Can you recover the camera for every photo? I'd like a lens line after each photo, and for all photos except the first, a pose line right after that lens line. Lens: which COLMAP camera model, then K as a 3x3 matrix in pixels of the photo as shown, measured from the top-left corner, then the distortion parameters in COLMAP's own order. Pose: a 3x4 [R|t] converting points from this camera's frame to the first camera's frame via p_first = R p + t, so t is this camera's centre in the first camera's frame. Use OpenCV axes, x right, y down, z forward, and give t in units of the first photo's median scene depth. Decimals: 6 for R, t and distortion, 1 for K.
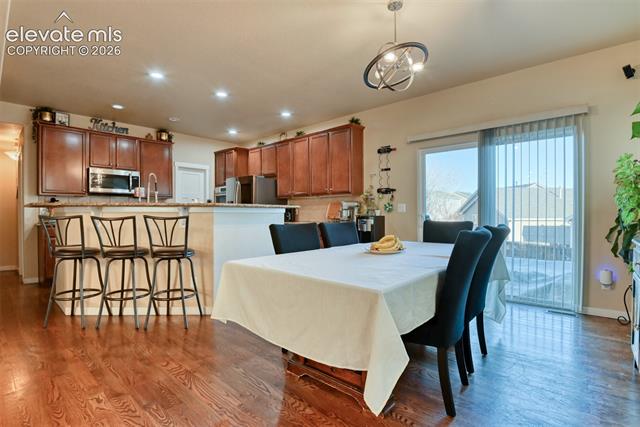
lens RADIAL K [[312.7, 0, 323.1], [0, 312.7, 213.6], [0, 0, 1]] dist [-0.029179, -0.002415]
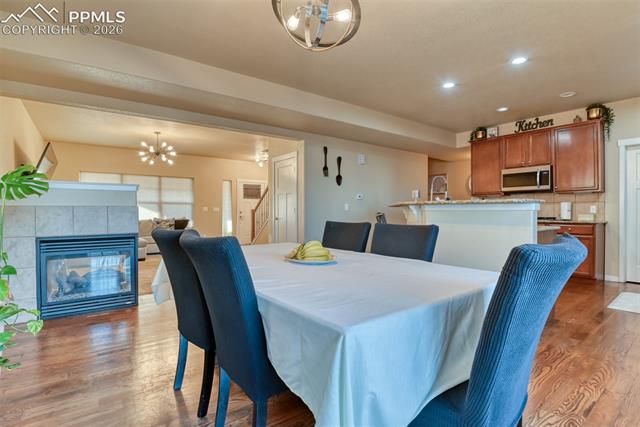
lens RADIAL K [[312.7, 0, 320.5], [0, 312.7, 212.2], [0, 0, 1]] dist [-0.029179, -0.002415]
pose [[-0.204081, 0.006633, -0.978931, 0.416444], [0.003070, 0.999976, 0.006135, -0.003754], [0.978949, -0.001753, -0.204097, 0.508222]]
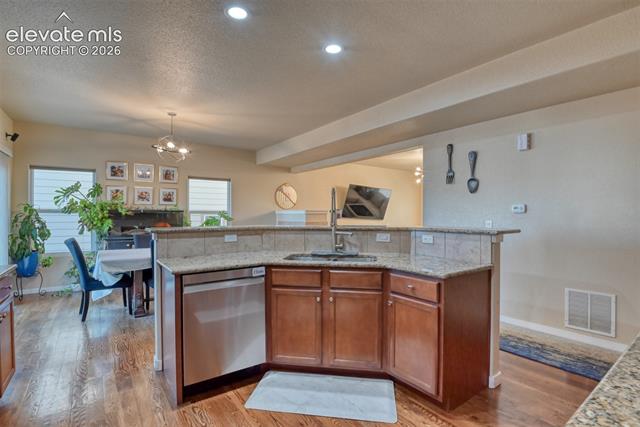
lens RADIAL K [[312.7, 0, 320.7], [0, 312.7, 214.9], [0, 0, 1]] dist [-0.029179, -0.002415]
pose [[-0.976387, 0.004327, 0.215986, -0.443869], [0.002822, 0.999970, -0.007279, -0.034700], [-0.216011, -0.006498, -0.976369, 1.123158]]
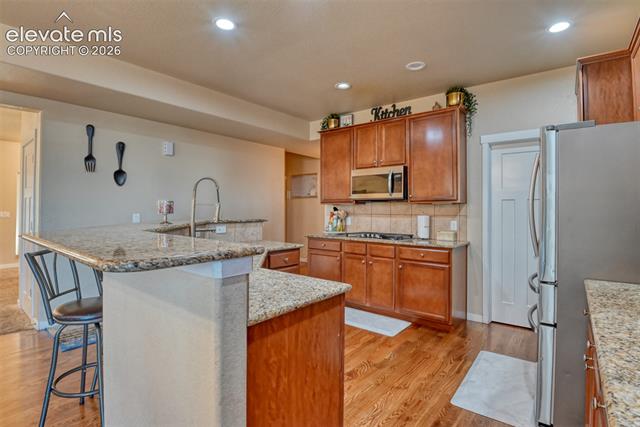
lens RADIAL K [[312.7, 0, 326.3], [0, 312.7, 203.6], [0, 0, 1]] dist [-0.029179, -0.002415]
pose [[0.051388, -0.014710, -0.998570, 0.072608], [-0.004035, 0.999880, -0.014937, -0.039828], [0.998671, 0.004797, 0.051323, 0.775812]]
